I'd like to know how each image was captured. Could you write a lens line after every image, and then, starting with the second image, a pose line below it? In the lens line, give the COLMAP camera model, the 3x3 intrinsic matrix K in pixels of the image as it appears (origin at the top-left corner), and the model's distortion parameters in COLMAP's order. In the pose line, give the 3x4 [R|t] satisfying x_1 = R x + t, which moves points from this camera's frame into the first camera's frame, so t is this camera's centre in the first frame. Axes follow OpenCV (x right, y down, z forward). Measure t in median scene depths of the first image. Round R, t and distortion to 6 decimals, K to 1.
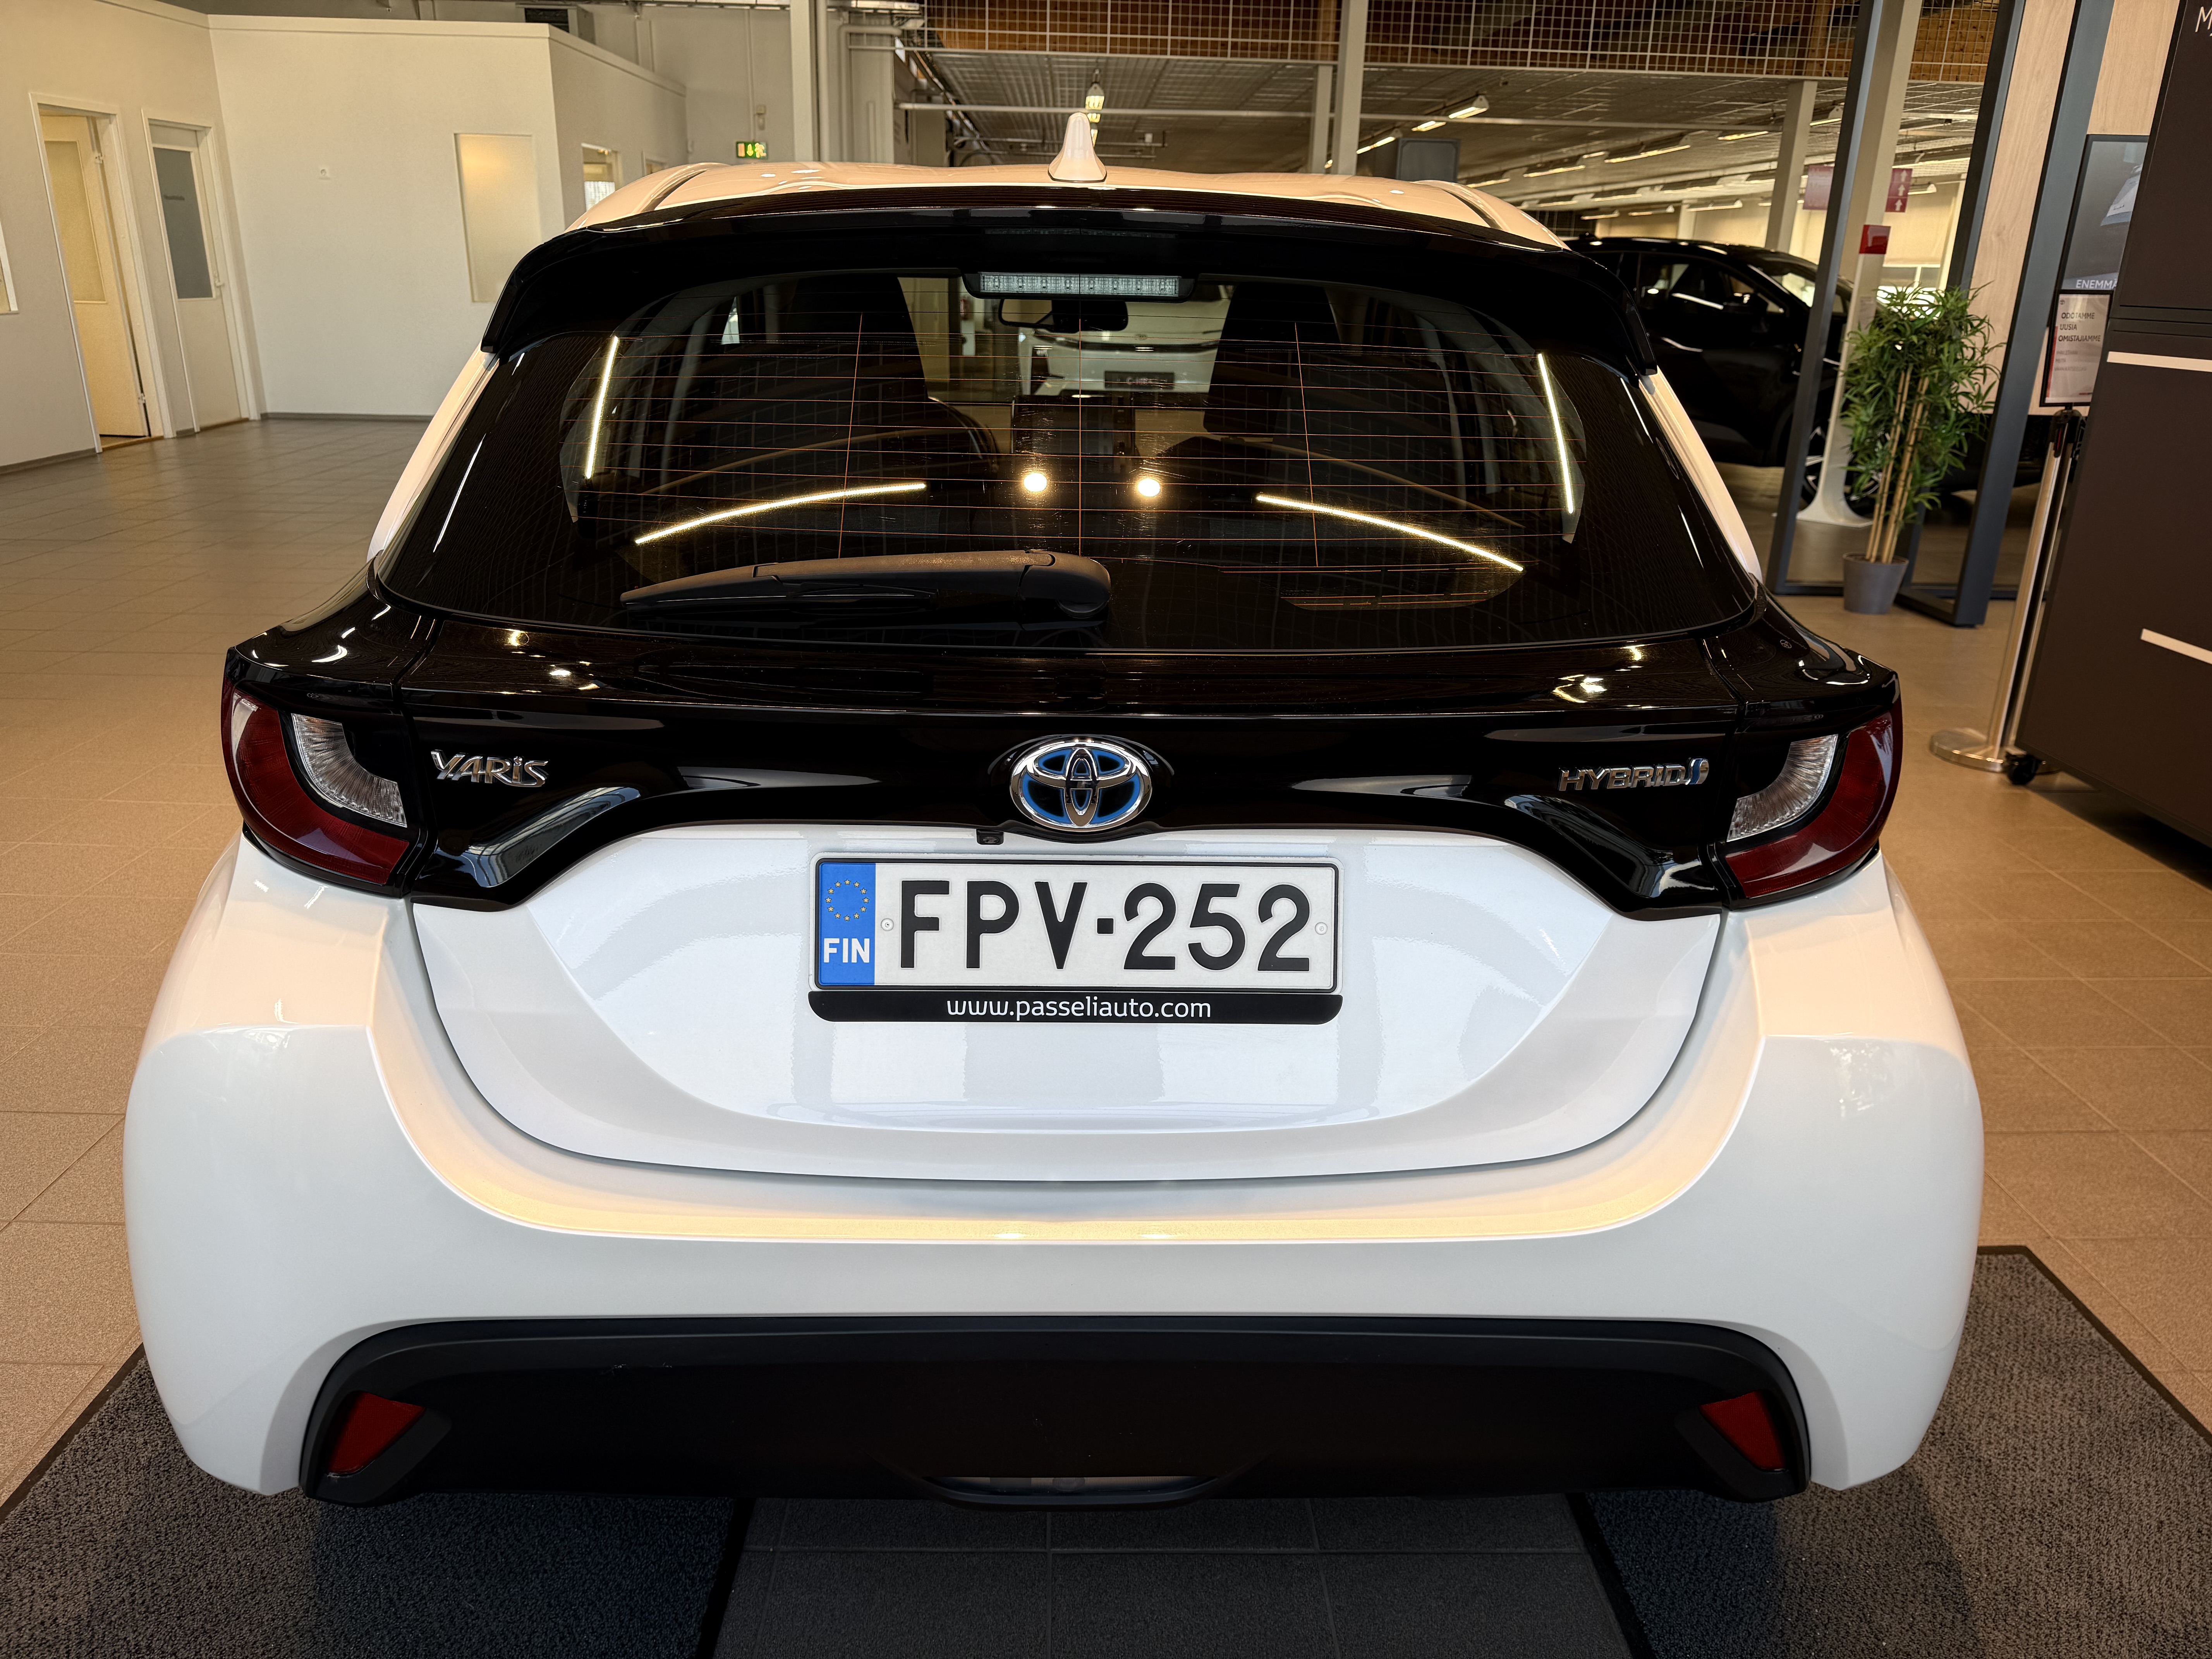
lens RADIAL K [[1574.3, 0, 1113.5], [0, 1574.3, 802.0], [0, 0, 1]] dist [0.023645, -0.035764]
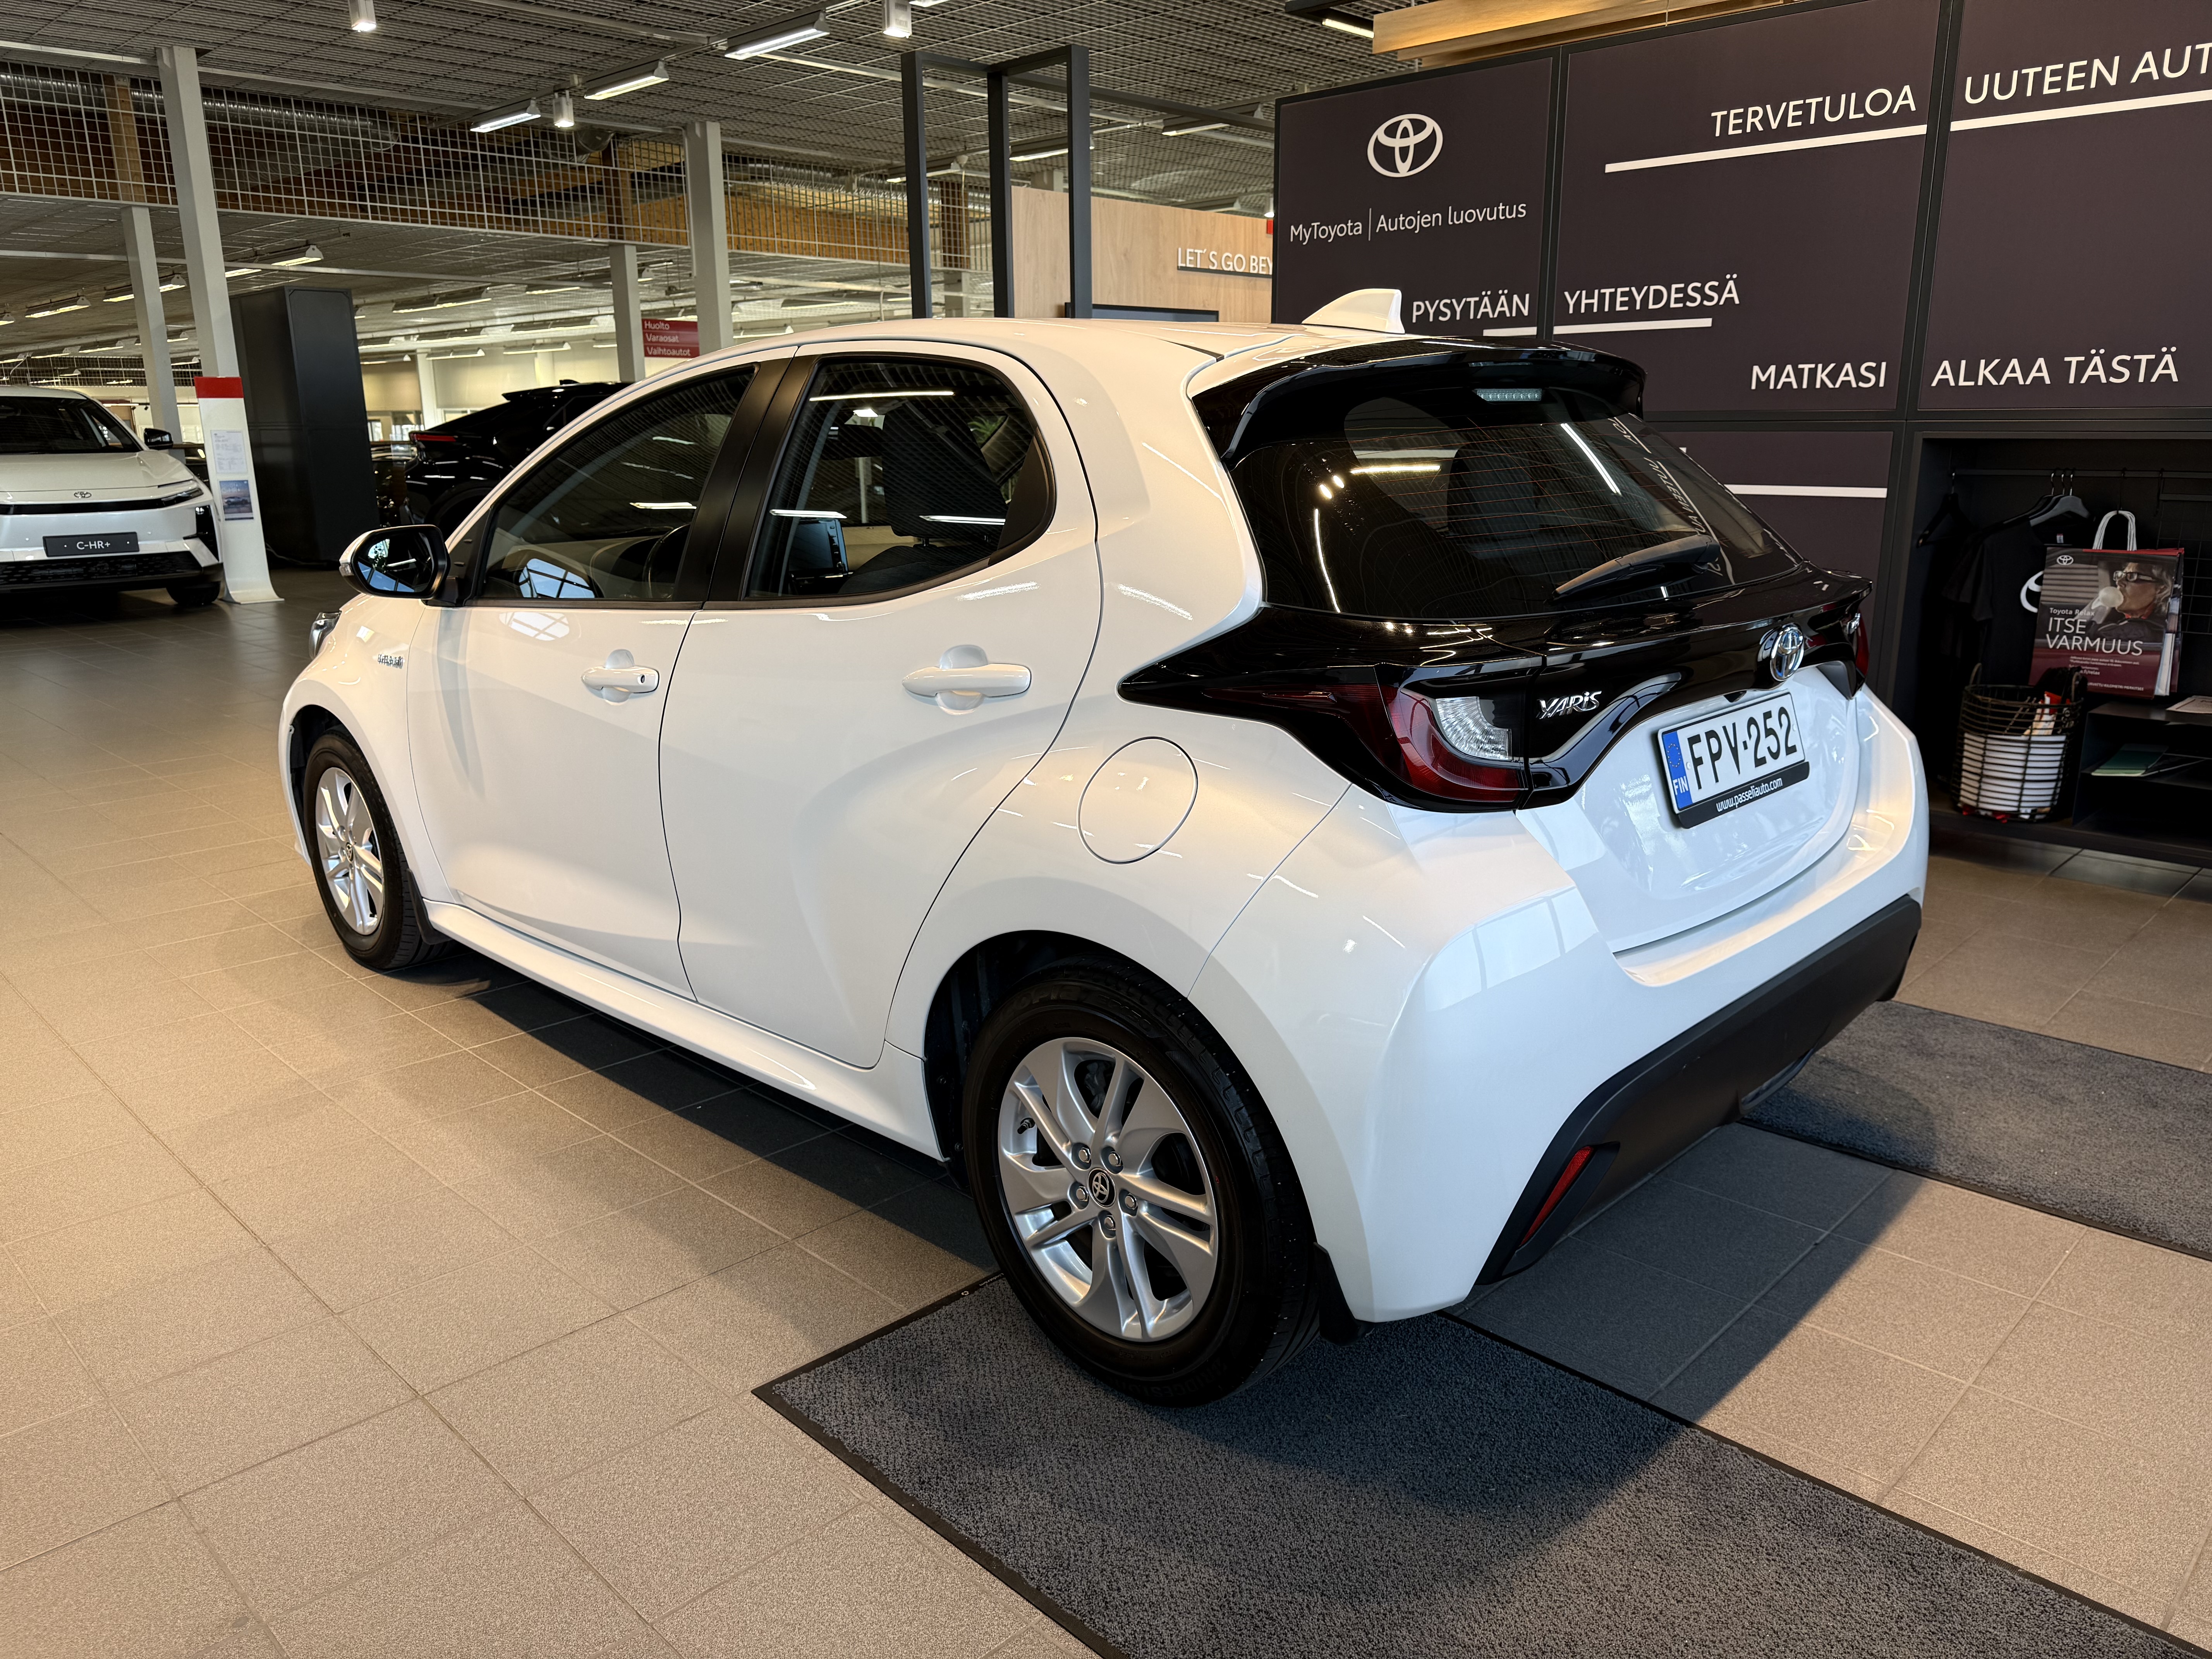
lens RADIAL K [[1574.3, 0, 1093.8], [0, 1574.3, 827.3], [0, 0, 1]] dist [0.023645, -0.035764]
pose [[0.714207, -0.197621, 0.671456, -0.447321], [0.244745, 0.969267, 0.024945, -0.013673], [-0.655750, 0.146520, 0.740624, 0.053205]]
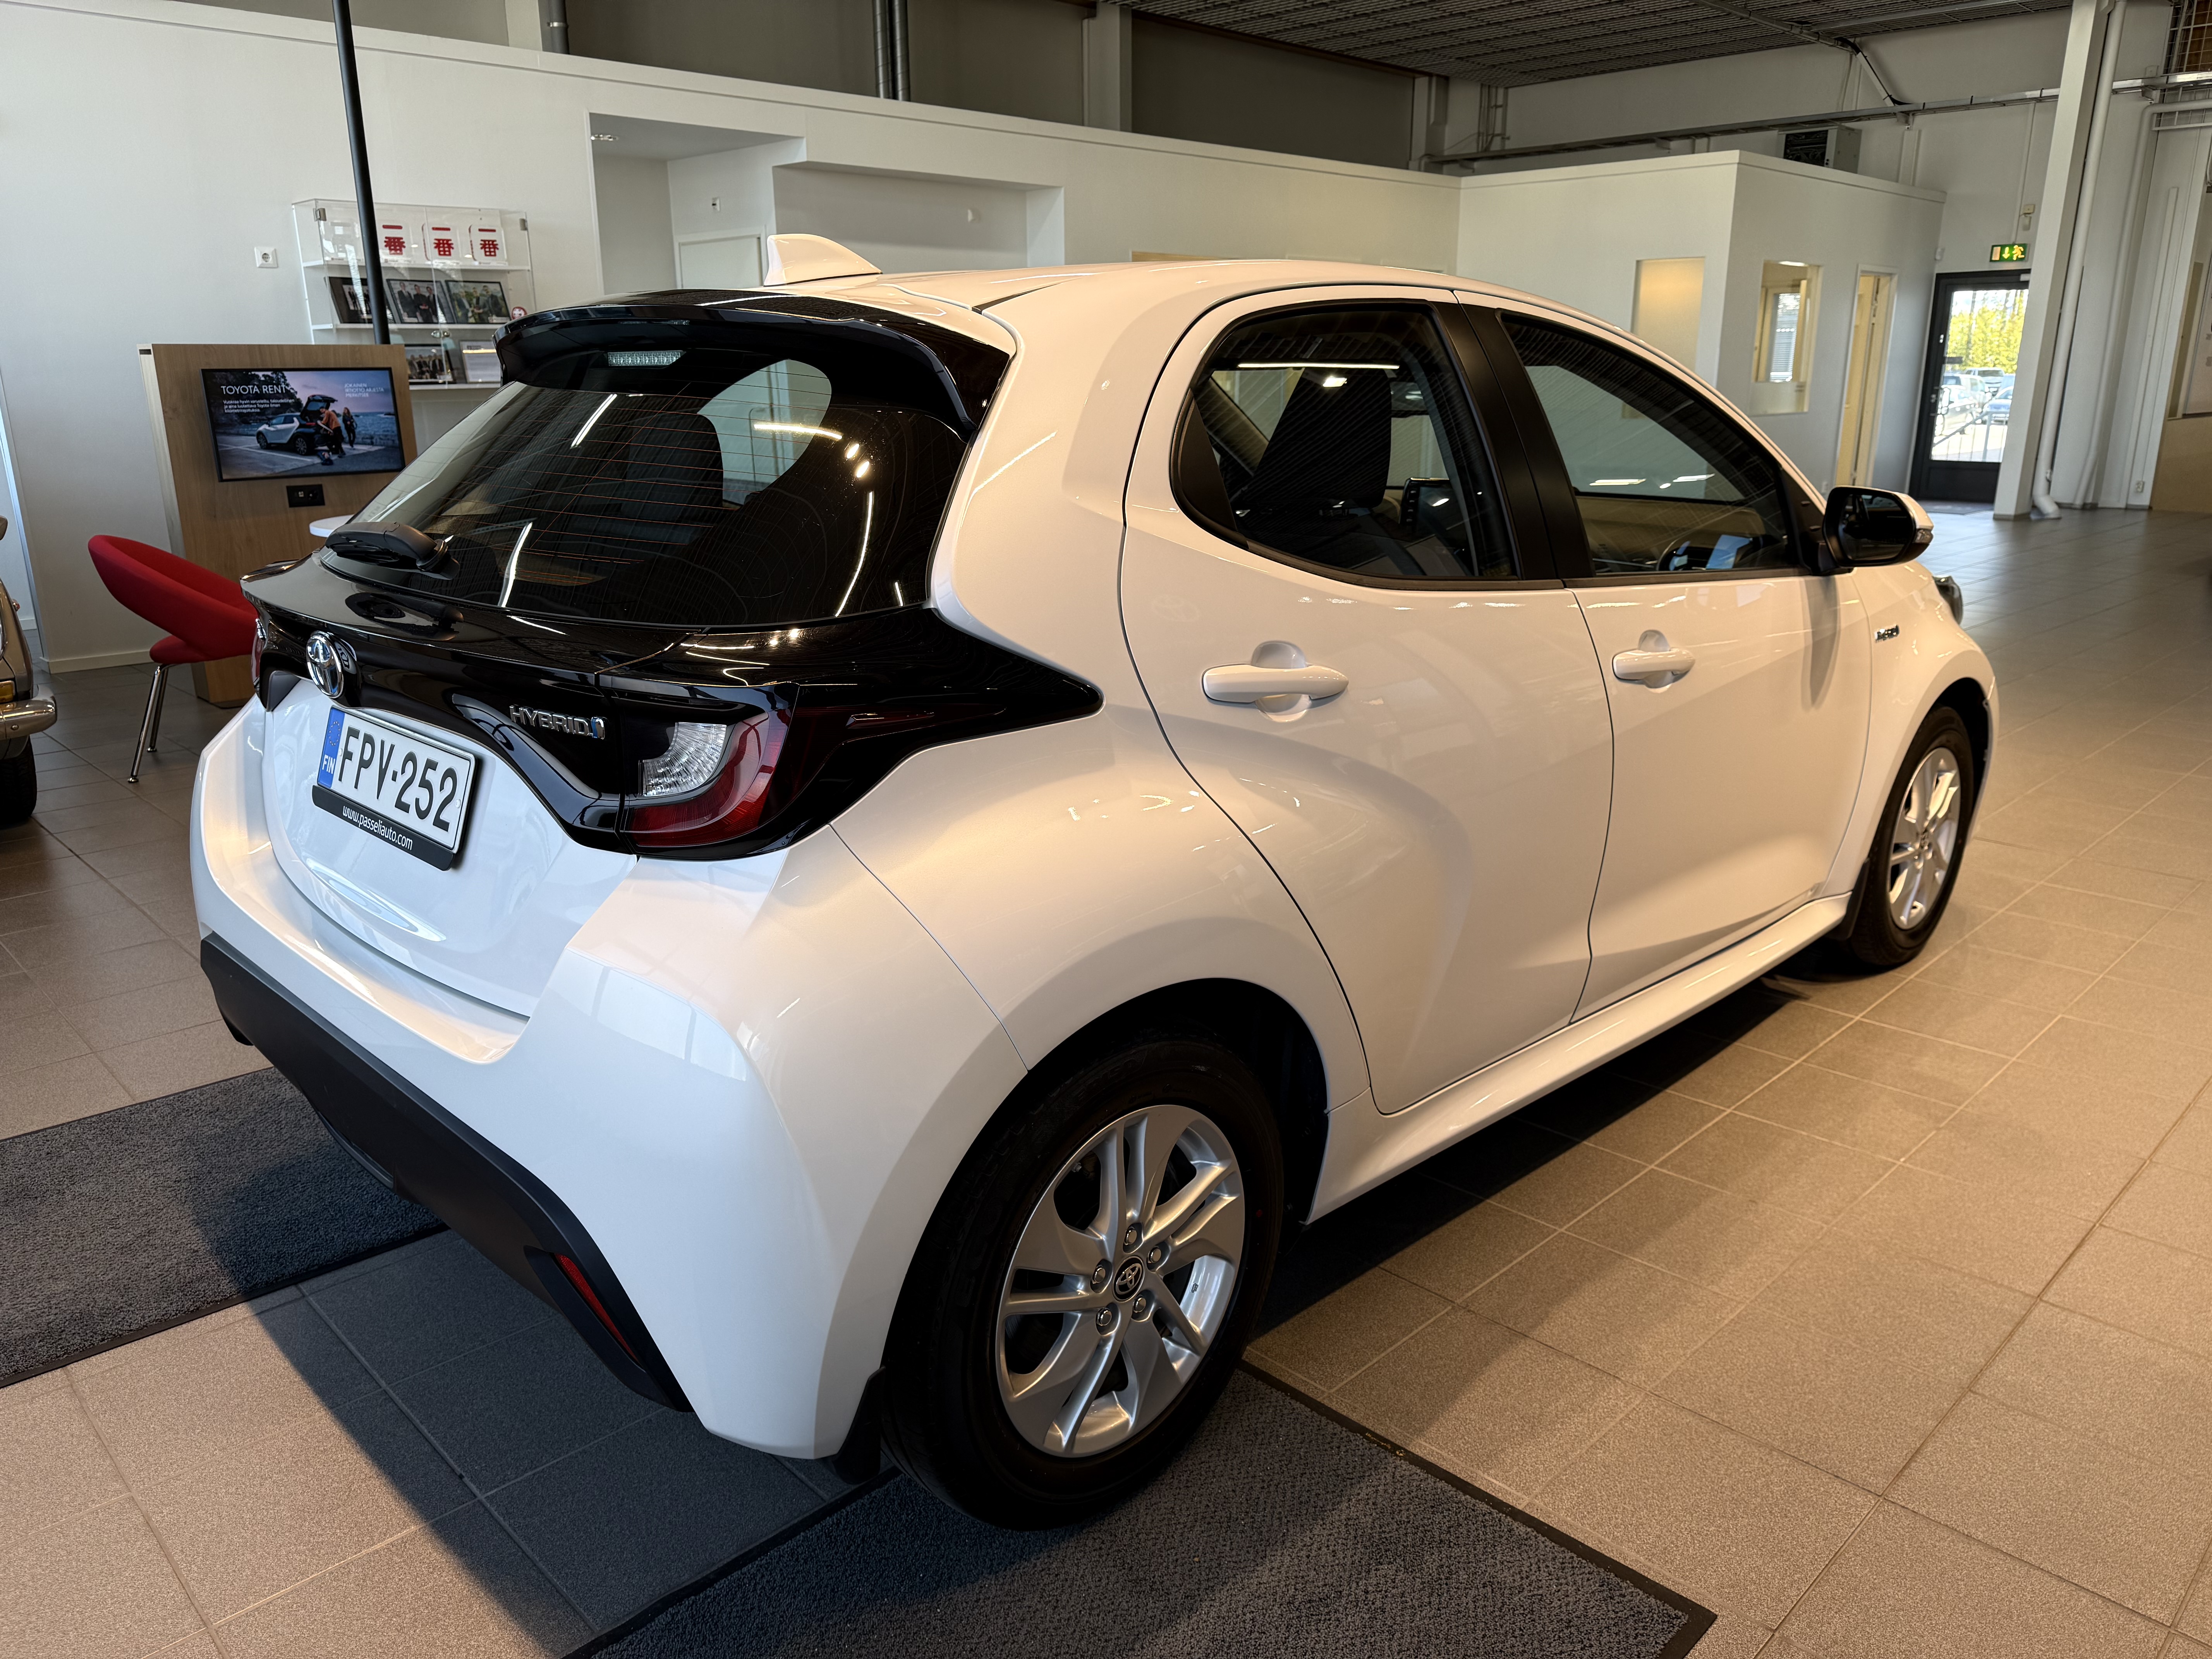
lens RADIAL K [[1574.3, 0, 1110.3], [0, 1574.3, 845.3], [0, 0, 1]] dist [0.023645, -0.035764]
pose [[0.689341, 0.190228, -0.699015, 0.396680], [-0.222049, 0.973947, 0.046071, -0.019766], [0.689567, 0.123457, 0.713621, 0.109915]]
